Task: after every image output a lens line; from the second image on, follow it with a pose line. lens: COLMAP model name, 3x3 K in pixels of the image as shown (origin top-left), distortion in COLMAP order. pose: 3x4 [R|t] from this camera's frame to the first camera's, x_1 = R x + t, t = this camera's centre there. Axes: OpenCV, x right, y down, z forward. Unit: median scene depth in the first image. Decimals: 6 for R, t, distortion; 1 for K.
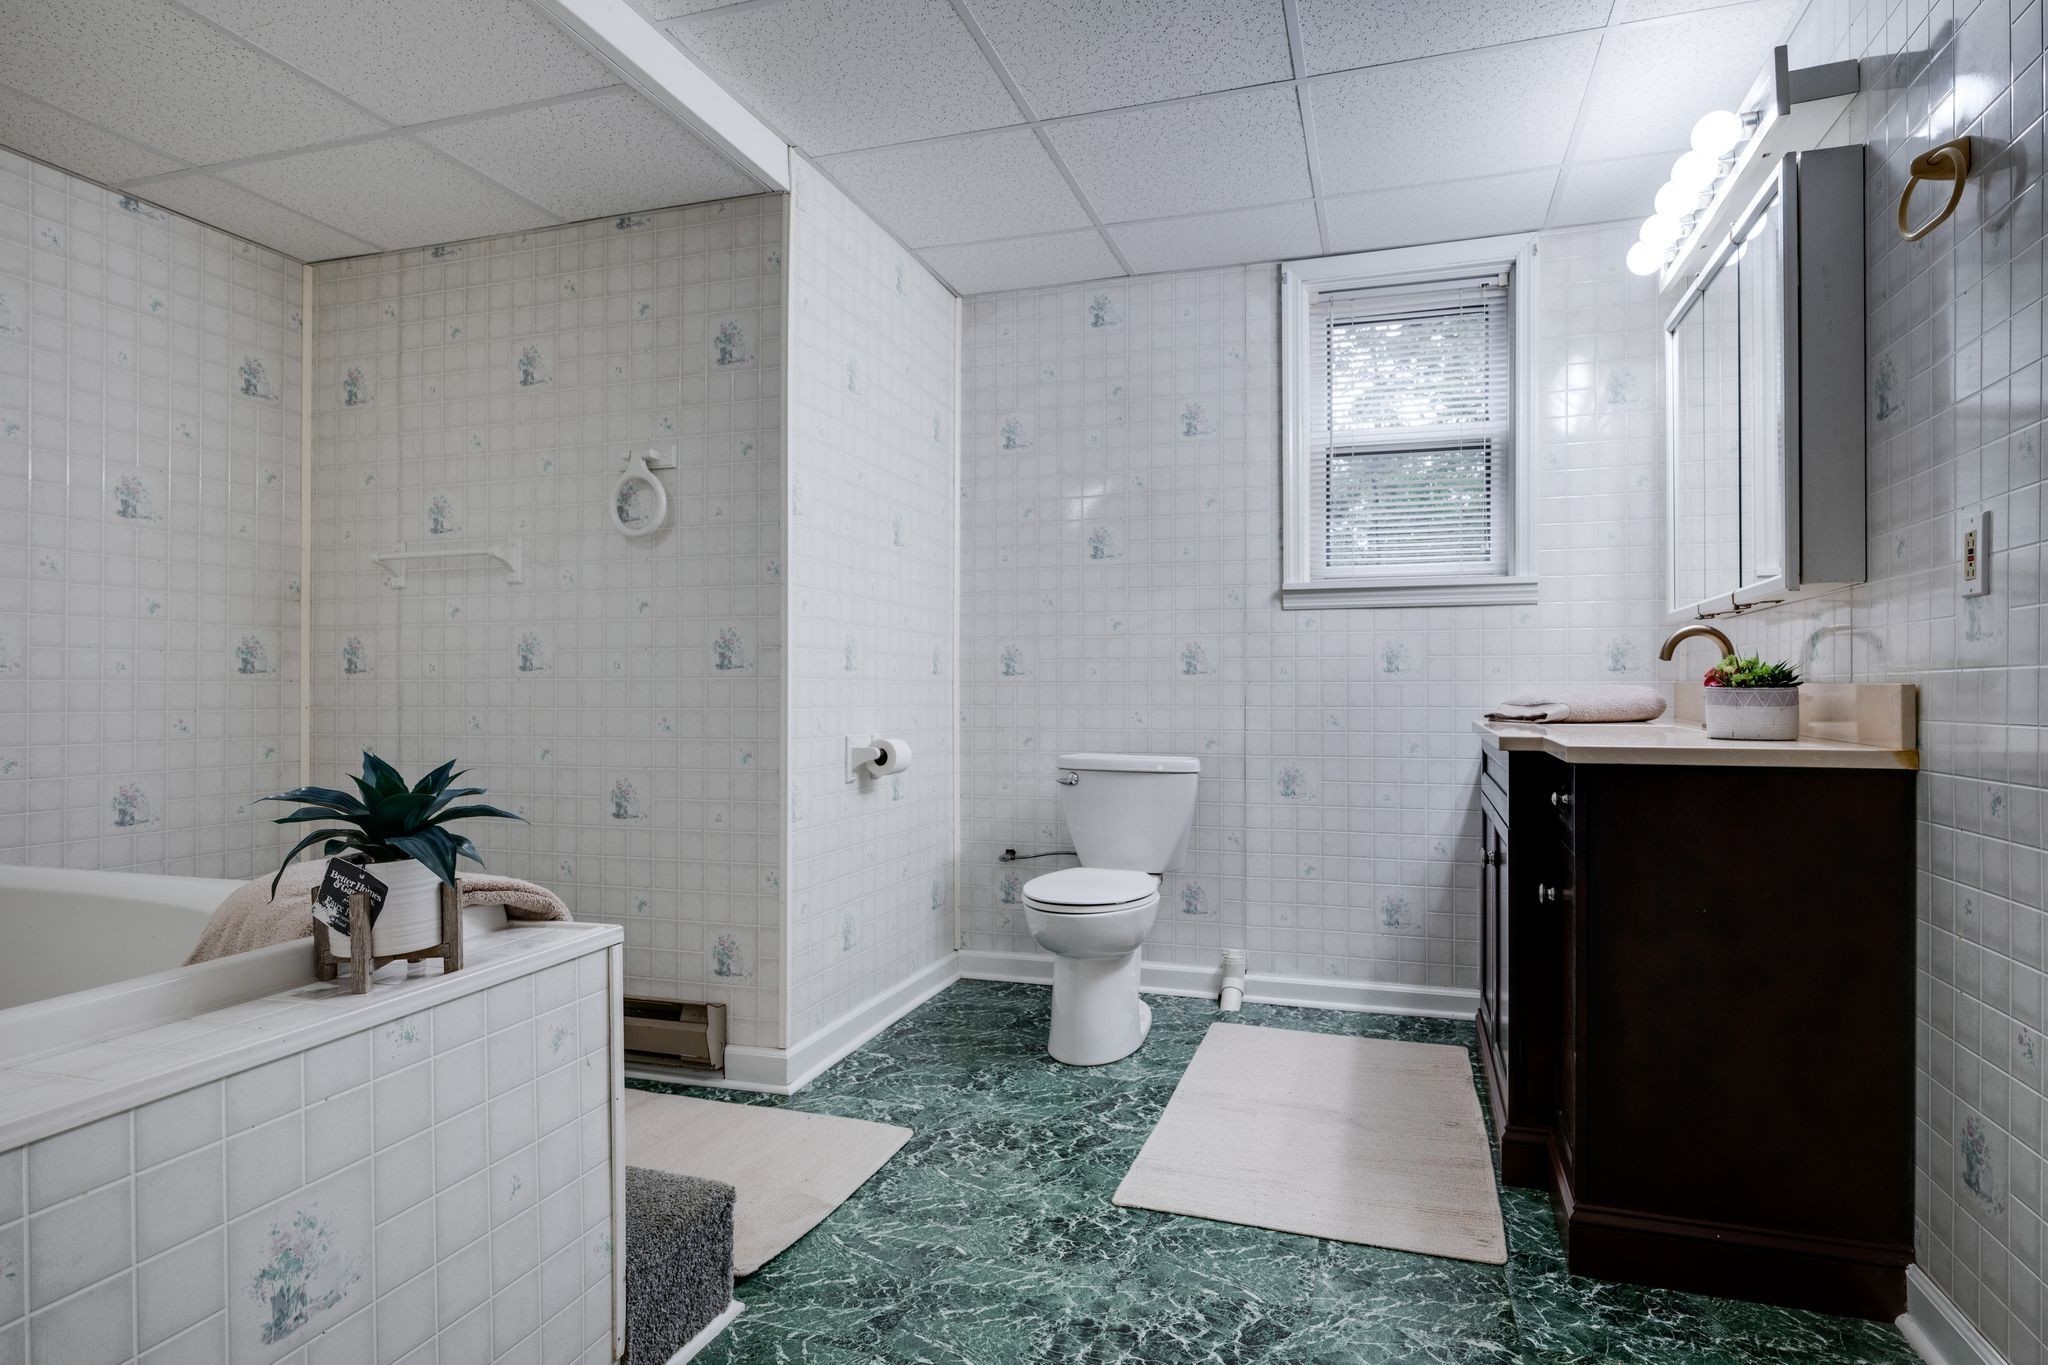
lens RADIAL K [[1074.9, 0, 1025.8], [0, 1074.9, 690.1], [0, 0, 1]] dist [-0.001157, -0.000822]
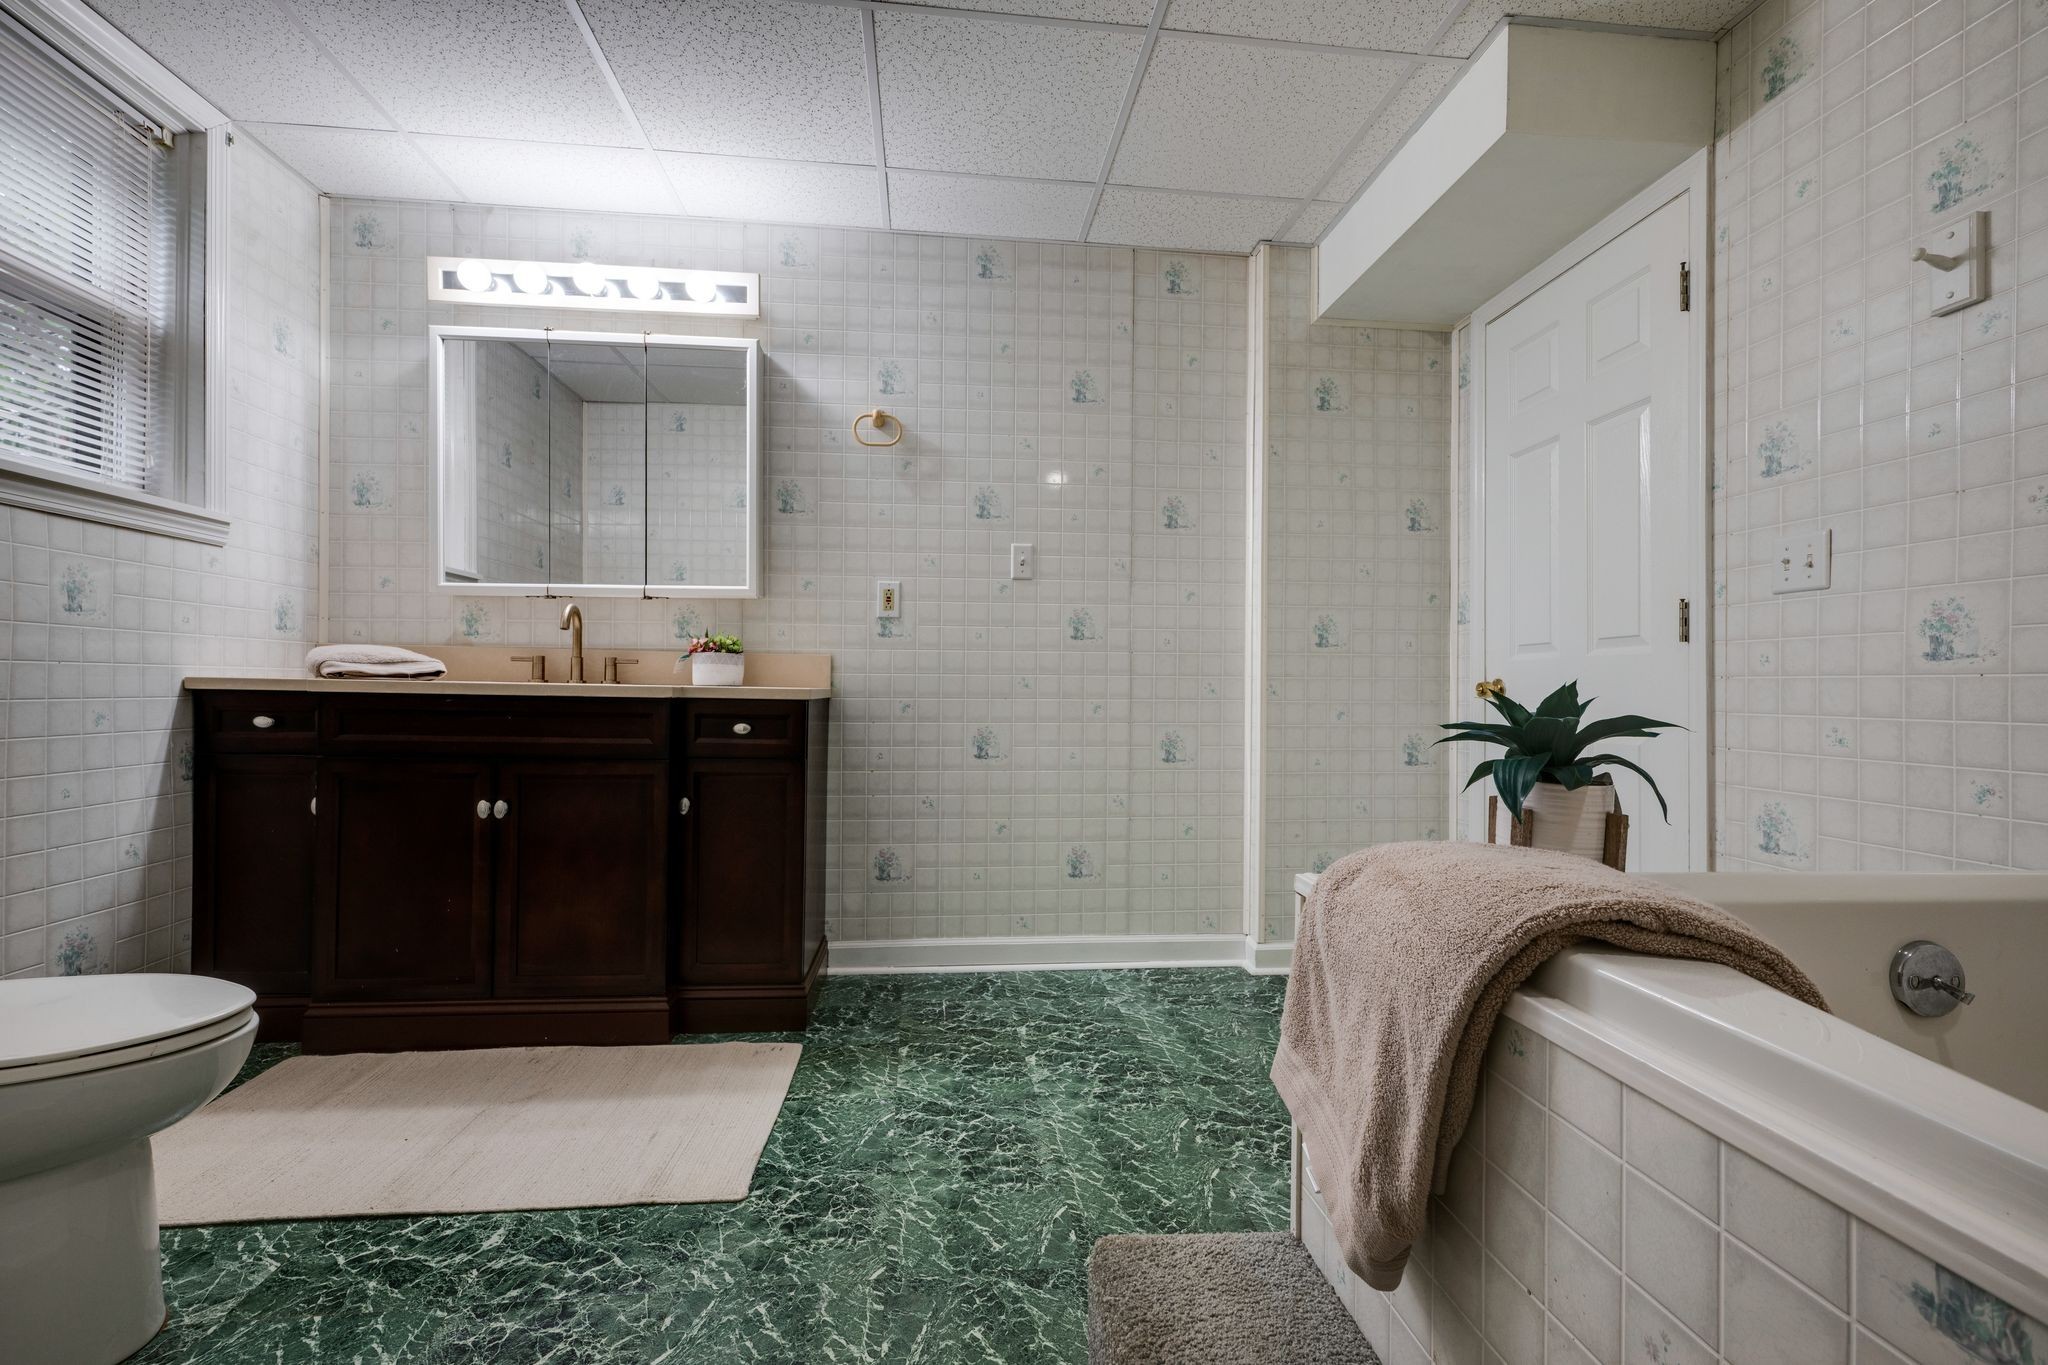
lens RADIAL K [[910.2, 0, 1021.7], [0, 910.2, 687.4], [0, 0, 1]] dist [0.001649, 0.000424]
pose [[-0.399140, -0.001299, 0.916889, -0.700080], [-0.008926, 0.999957, -0.002469, 0.044482], [-0.916847, -0.009170, -0.399134, 1.068882]]
